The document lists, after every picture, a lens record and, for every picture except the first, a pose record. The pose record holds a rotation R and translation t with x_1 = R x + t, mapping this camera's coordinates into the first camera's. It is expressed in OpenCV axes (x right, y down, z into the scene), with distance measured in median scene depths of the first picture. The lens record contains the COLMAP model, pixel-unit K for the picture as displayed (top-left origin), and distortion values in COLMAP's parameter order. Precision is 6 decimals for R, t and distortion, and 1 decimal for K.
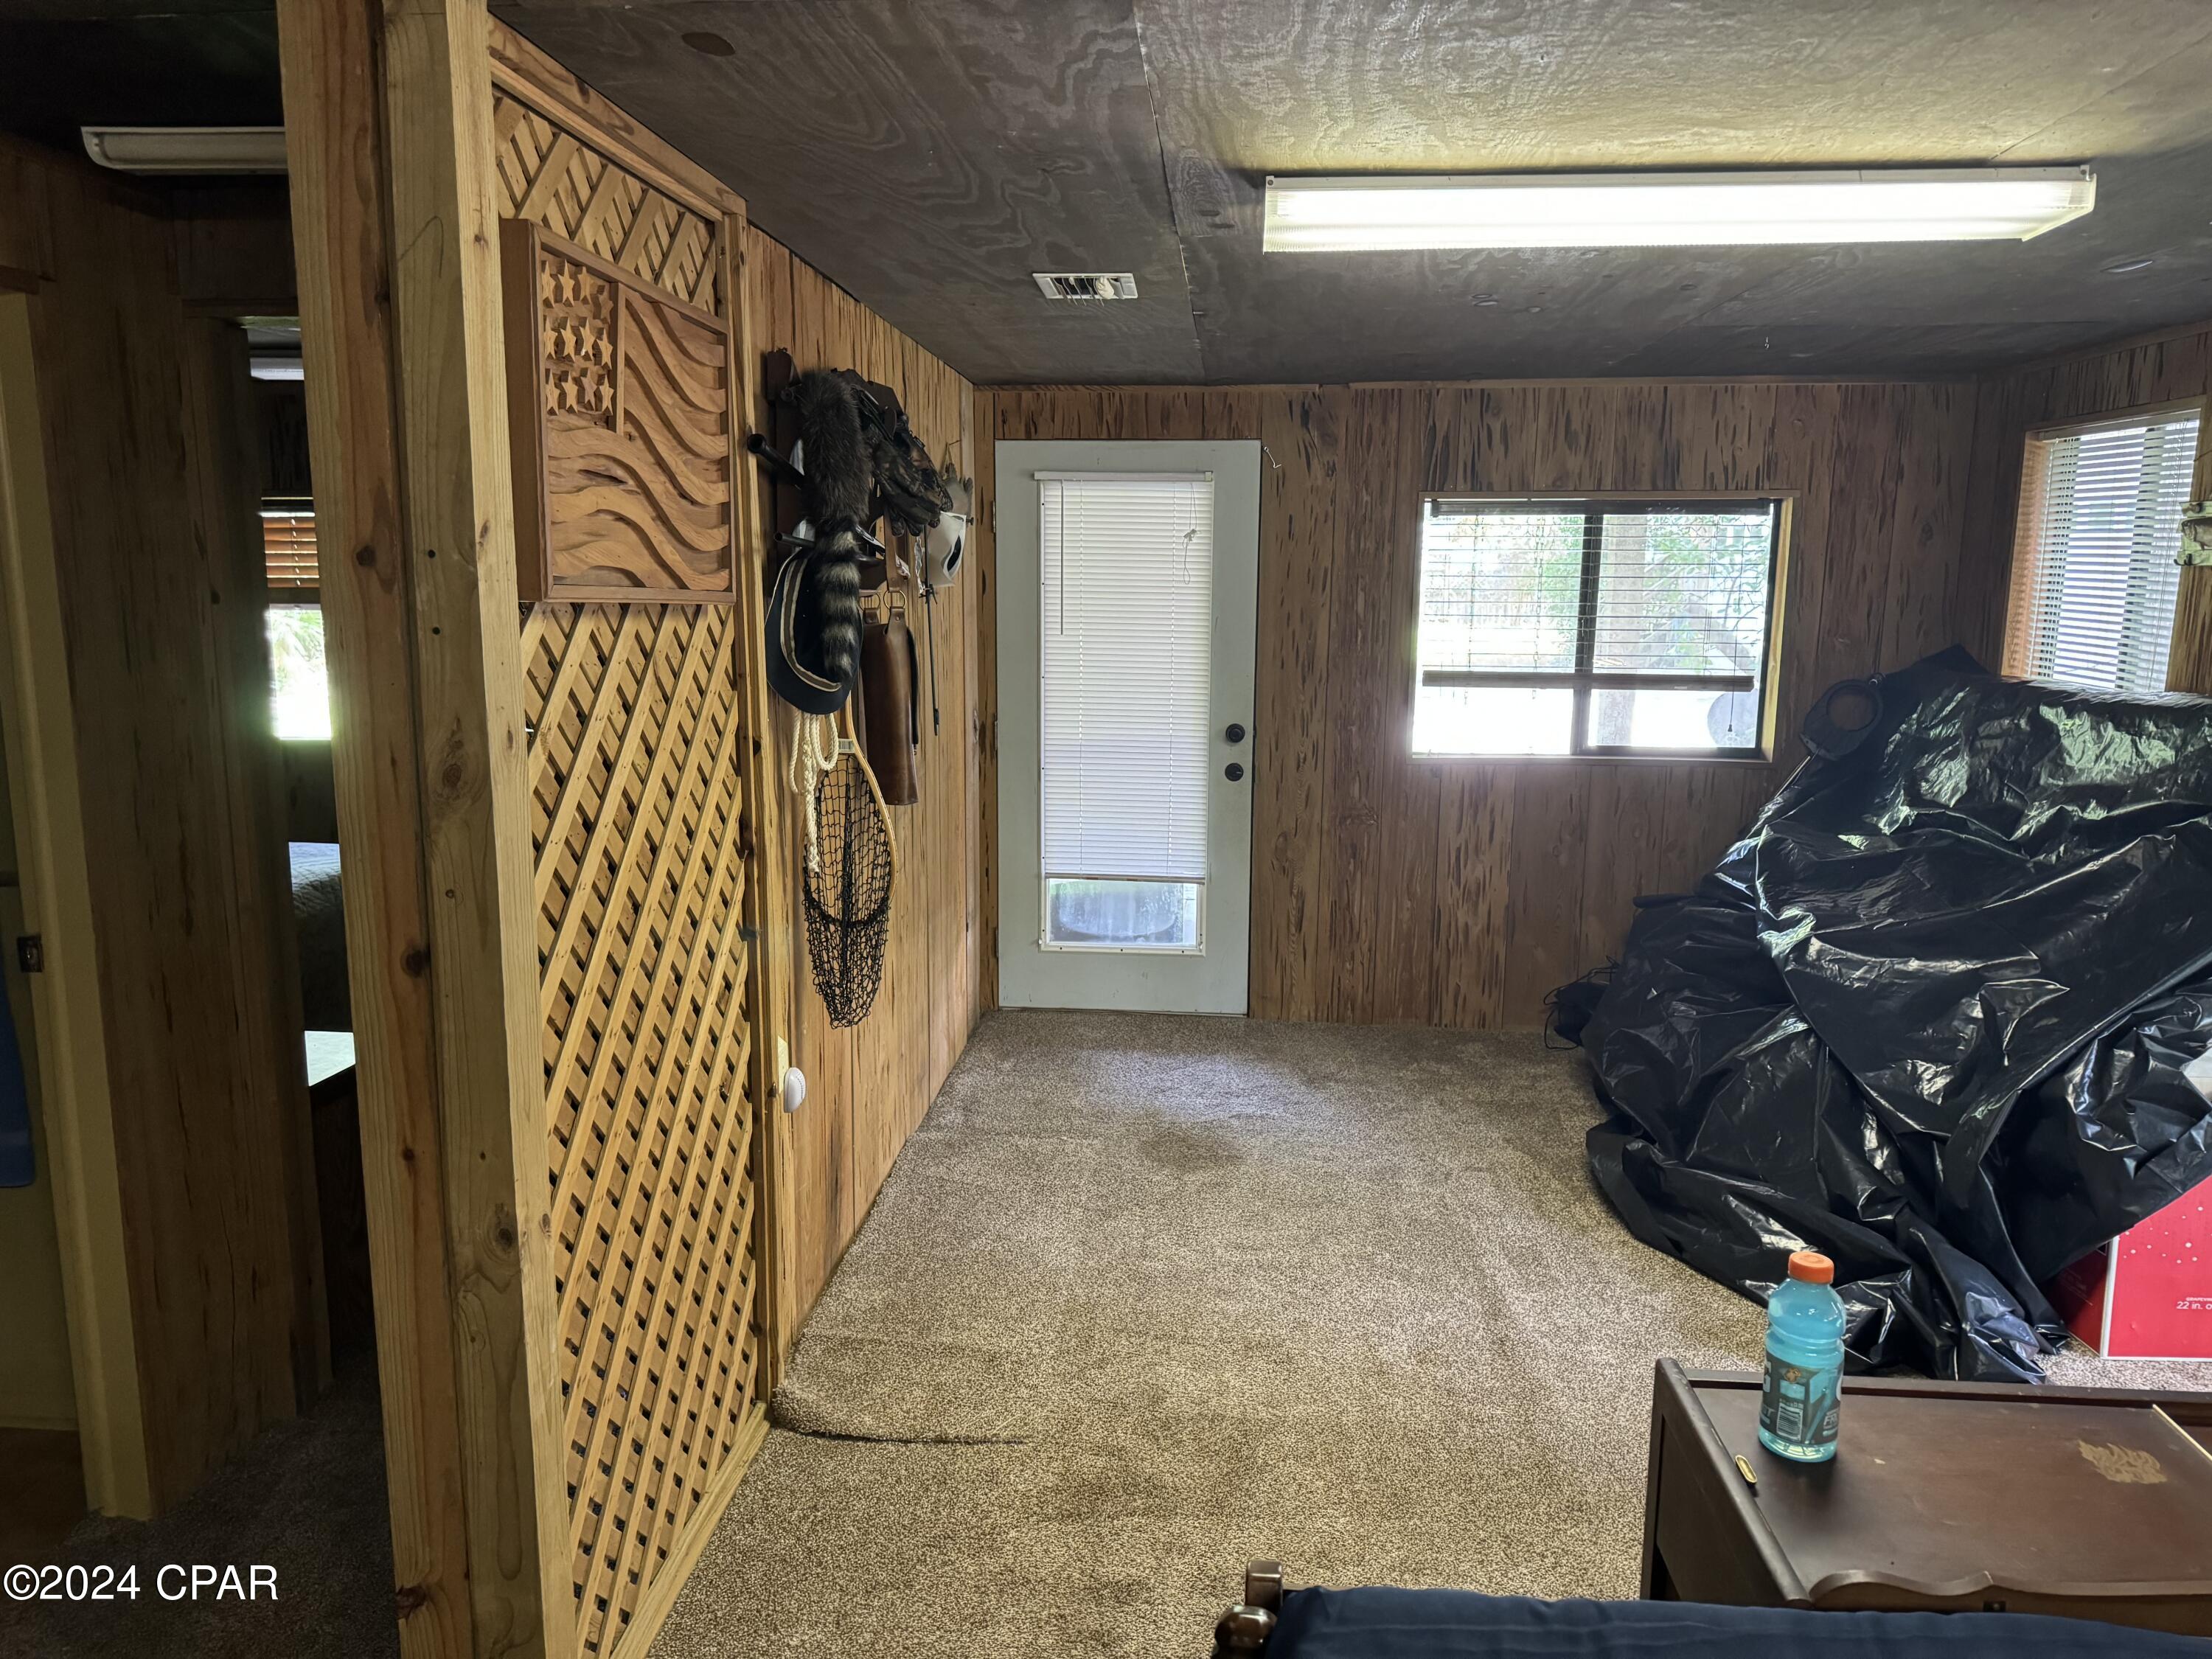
lens RADIAL K [[1515.1, 0, 1106.0], [0, 1515.1, 829.5], [0, 0, 1]] dist [0.003590, 0.001383]
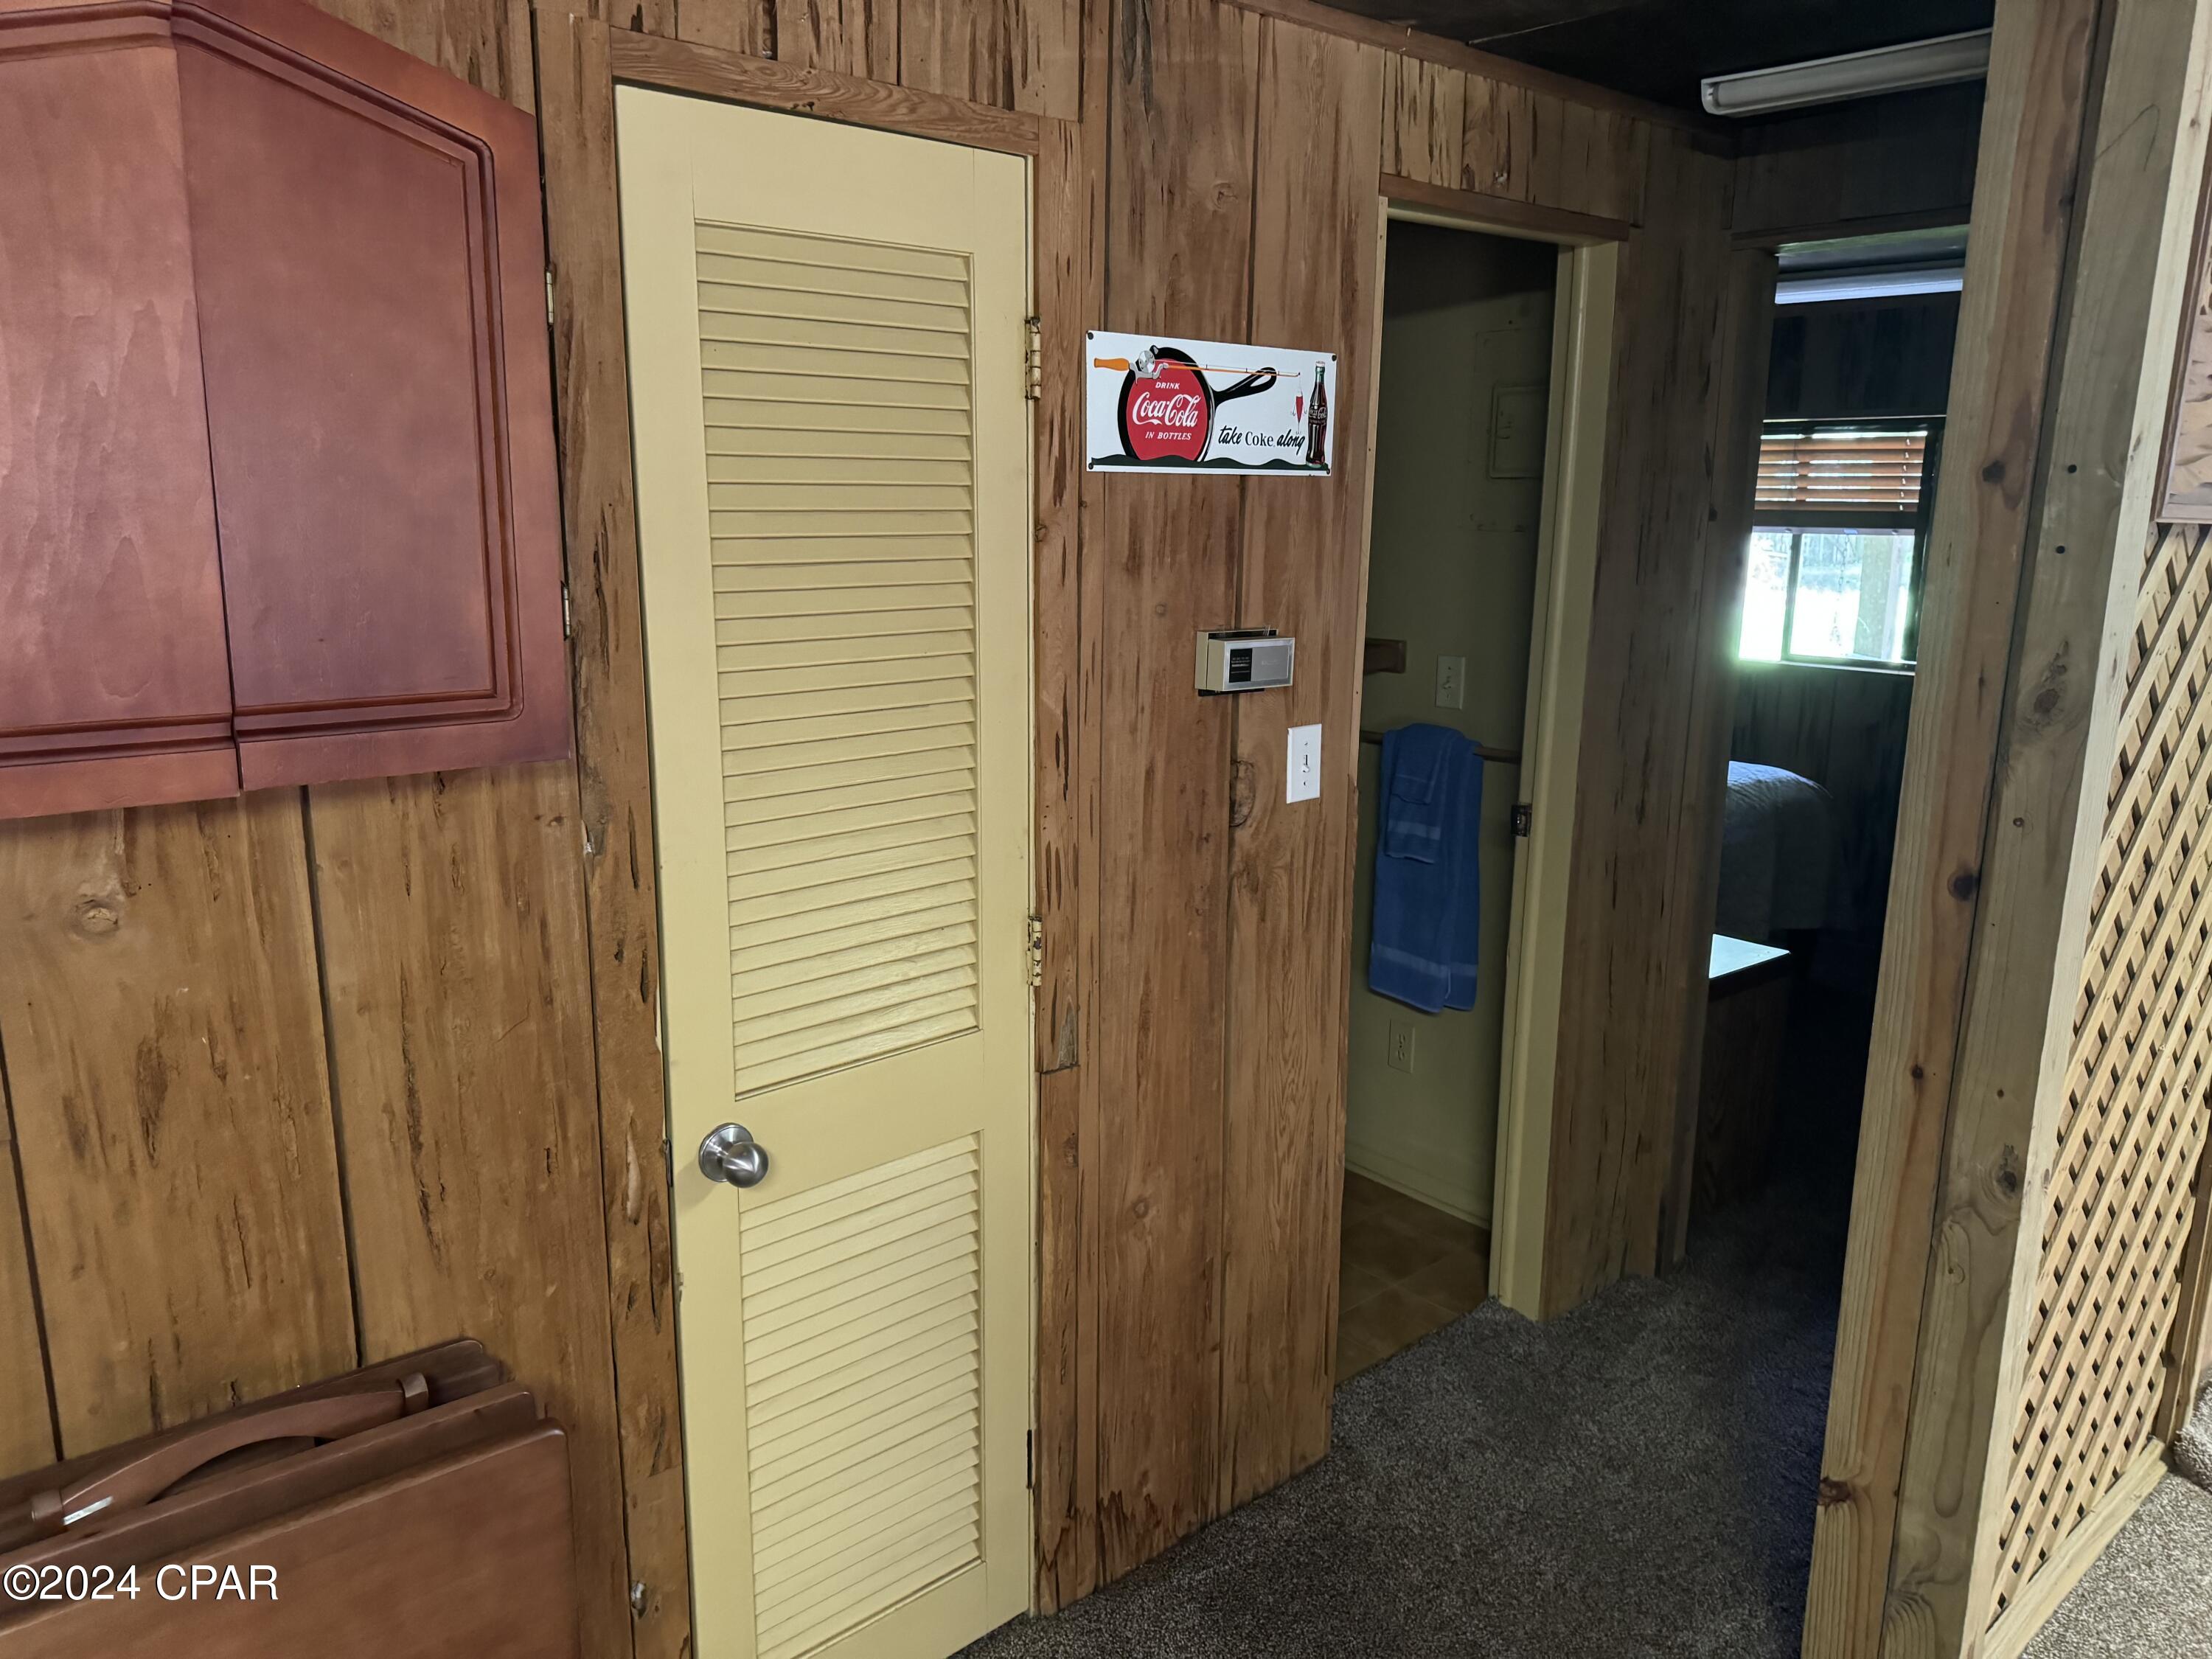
lens RADIAL K [[1548.8, 0, 1156.9], [0, 1548.8, 830.0], [0, 0, 1]] dist [0.003690, -0.007753]
pose [[0.733103, 0.147886, -0.663844, -0.164027], [-0.118730, 0.988913, 0.089185, 0.022512], [0.669674, 0.013437, 0.742534, -0.098867]]
